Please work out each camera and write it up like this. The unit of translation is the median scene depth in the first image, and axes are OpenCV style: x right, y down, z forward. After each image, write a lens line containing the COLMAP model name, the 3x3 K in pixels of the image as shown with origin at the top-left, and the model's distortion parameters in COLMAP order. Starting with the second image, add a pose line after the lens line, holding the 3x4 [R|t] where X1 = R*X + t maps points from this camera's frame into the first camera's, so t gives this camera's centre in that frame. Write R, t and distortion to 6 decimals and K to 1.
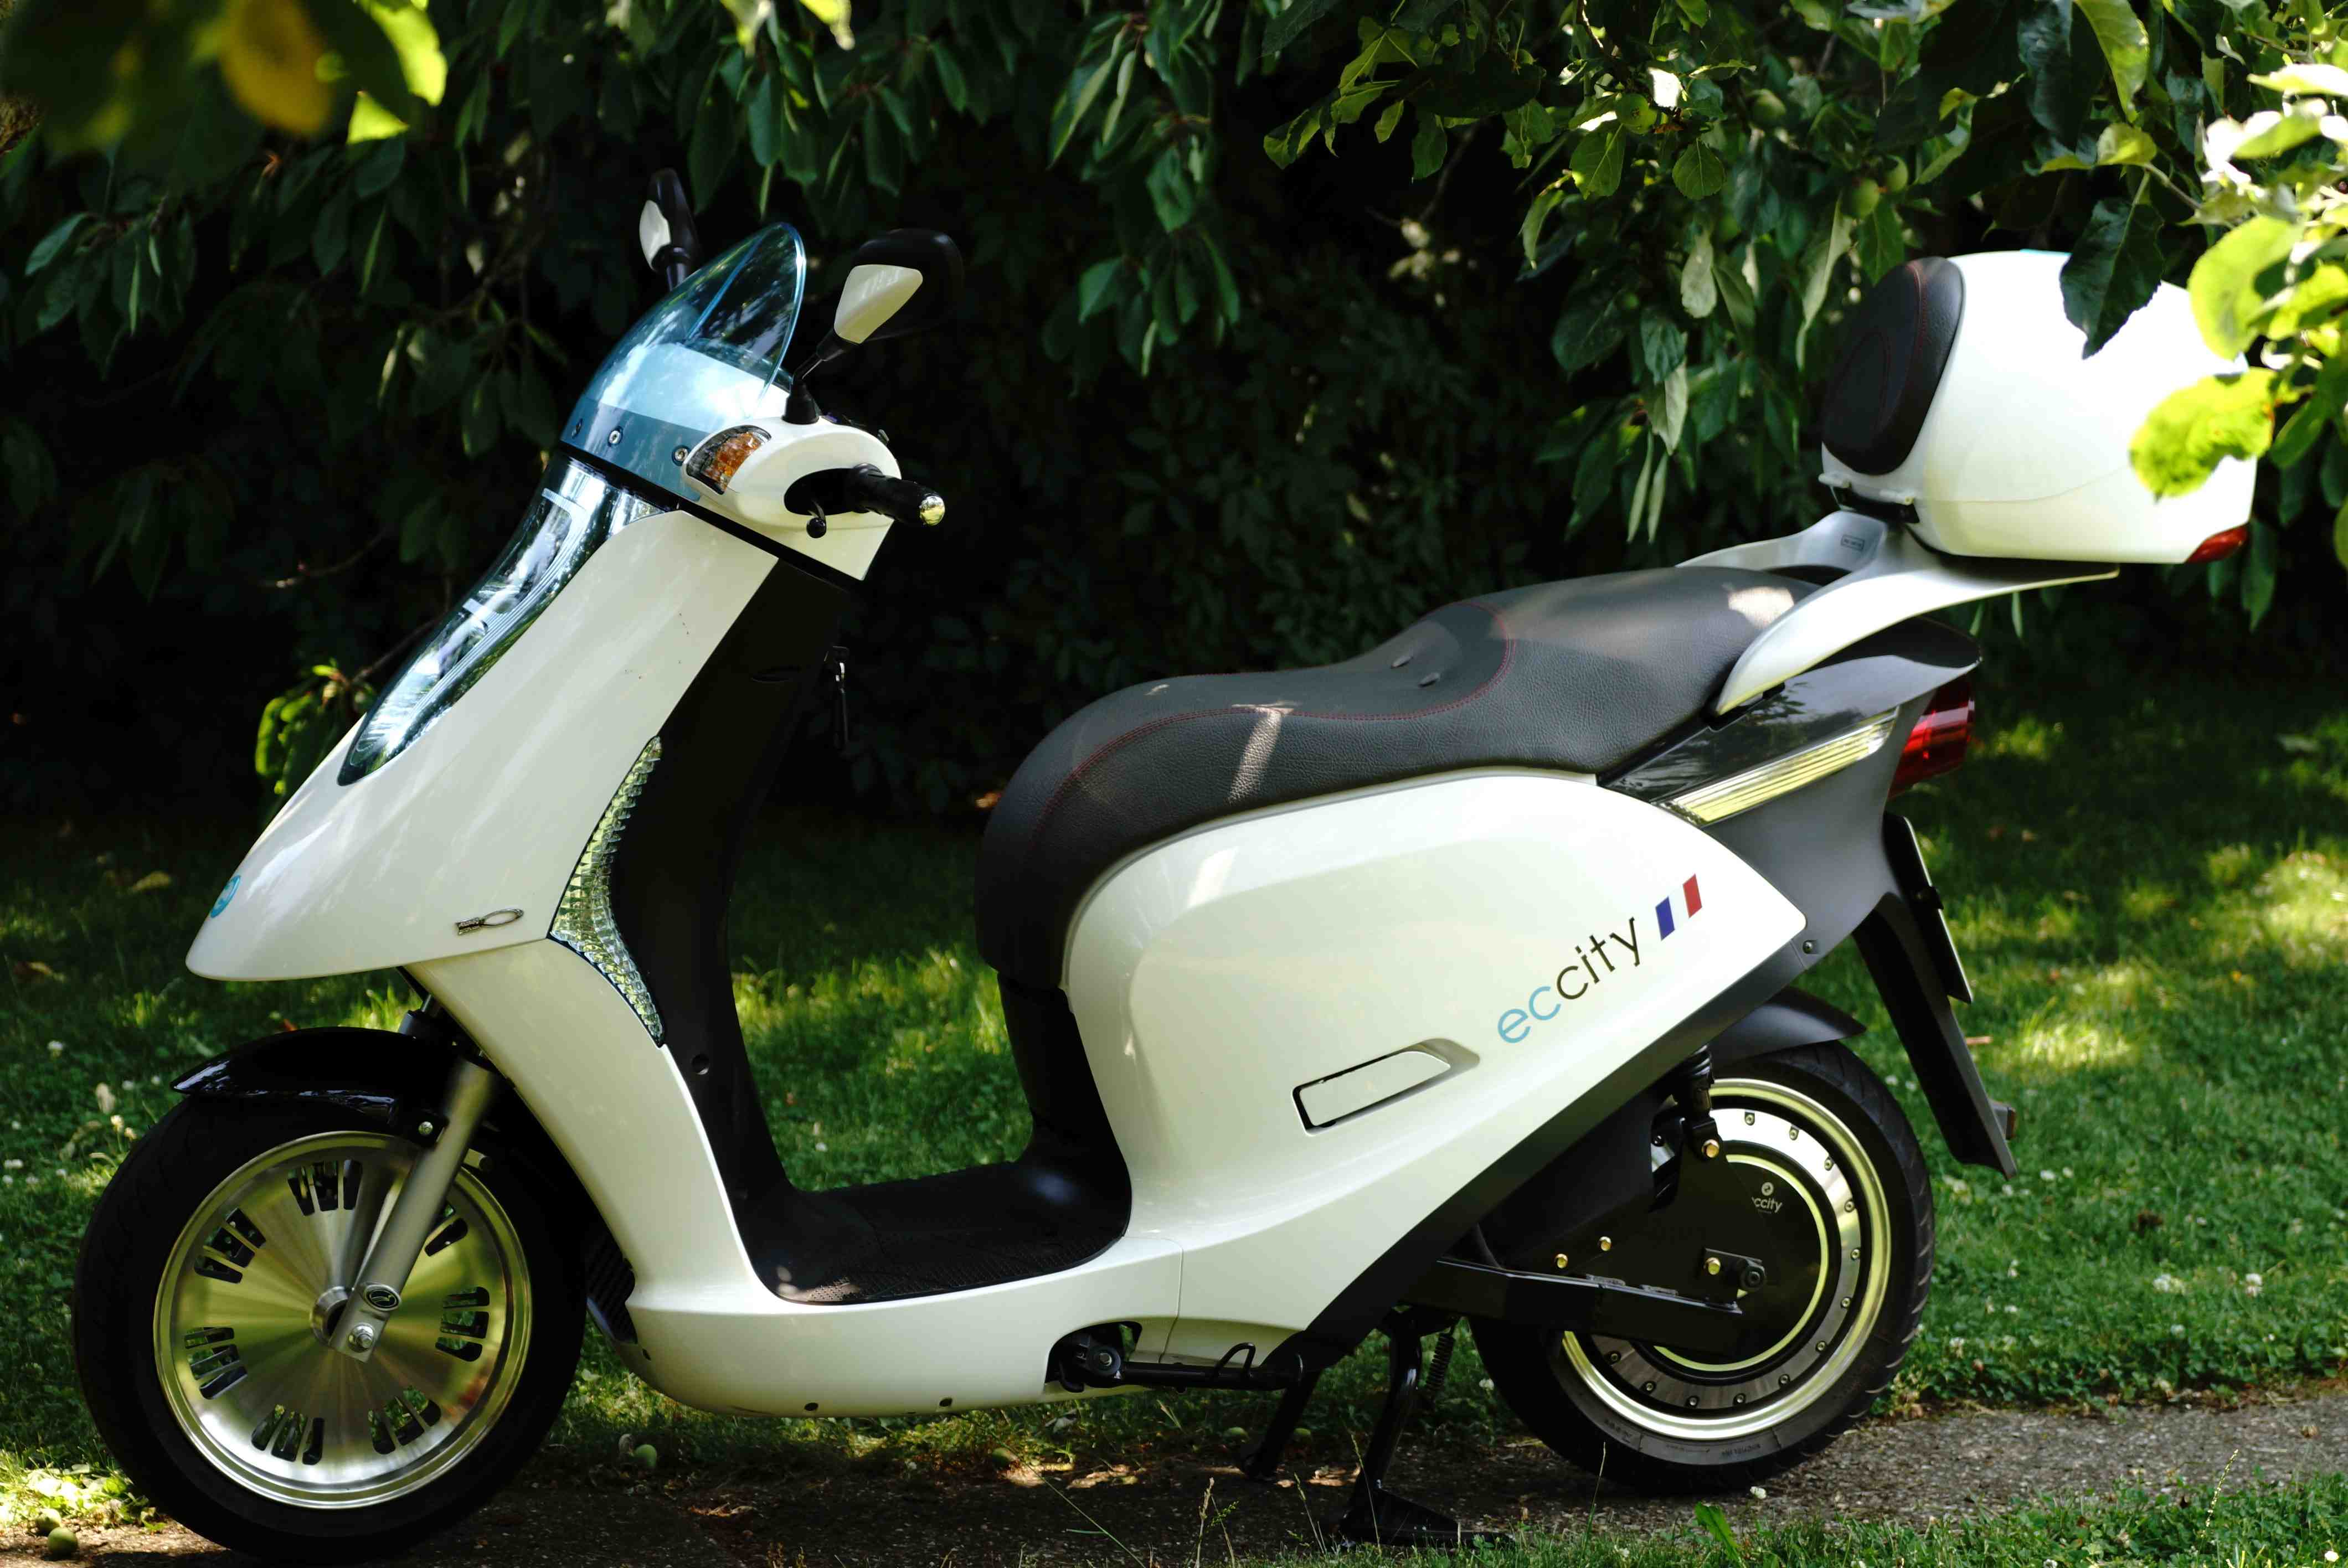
lens RADIAL K [[7131.2, 0, 1174.0], [0, 7131.2, 784.0], [0, 0, 1]] dist [0.017672, 0.883585]
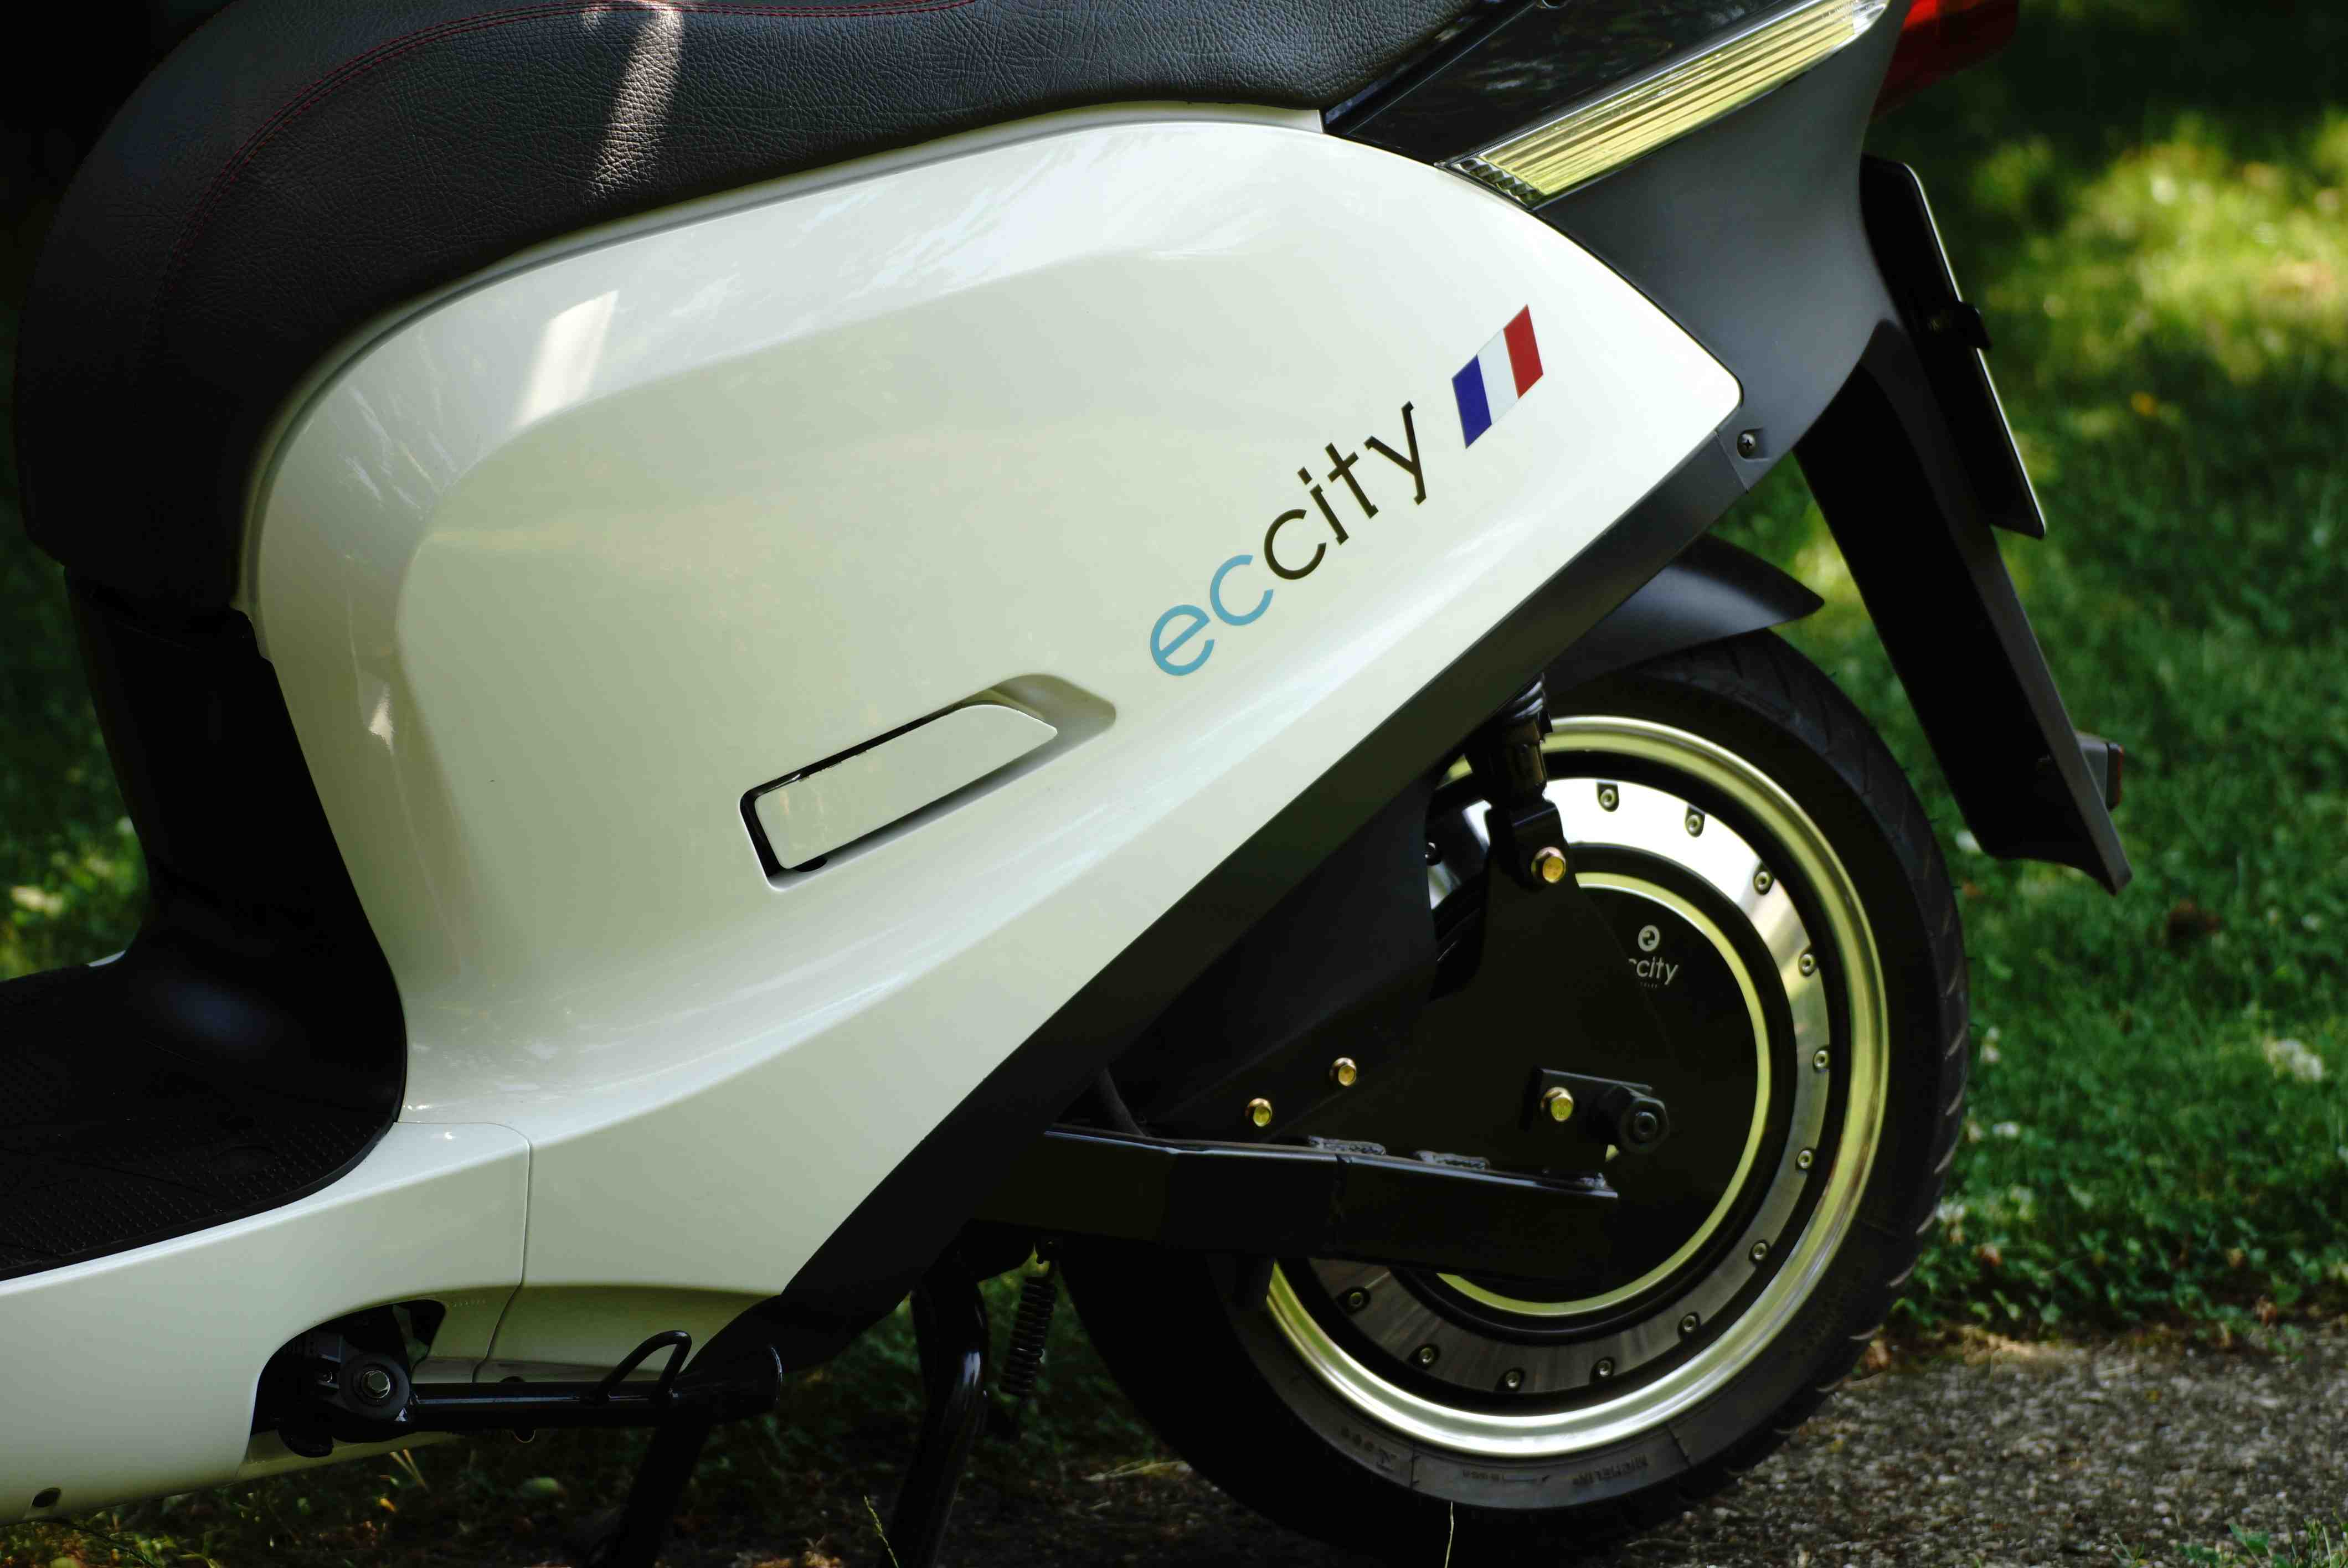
lens RADIAL K [[13230.3, 0, 1174.0], [0, 13230.3, 784.0], [0, 0, 1]] dist [1.565601, -7.238020]
pose [[0.992636, -0.050494, 0.110113, -0.048552], [0.044377, 0.997370, 0.057307, -0.007222], [-0.112717, -0.051998, 0.992266, 0.104022]]
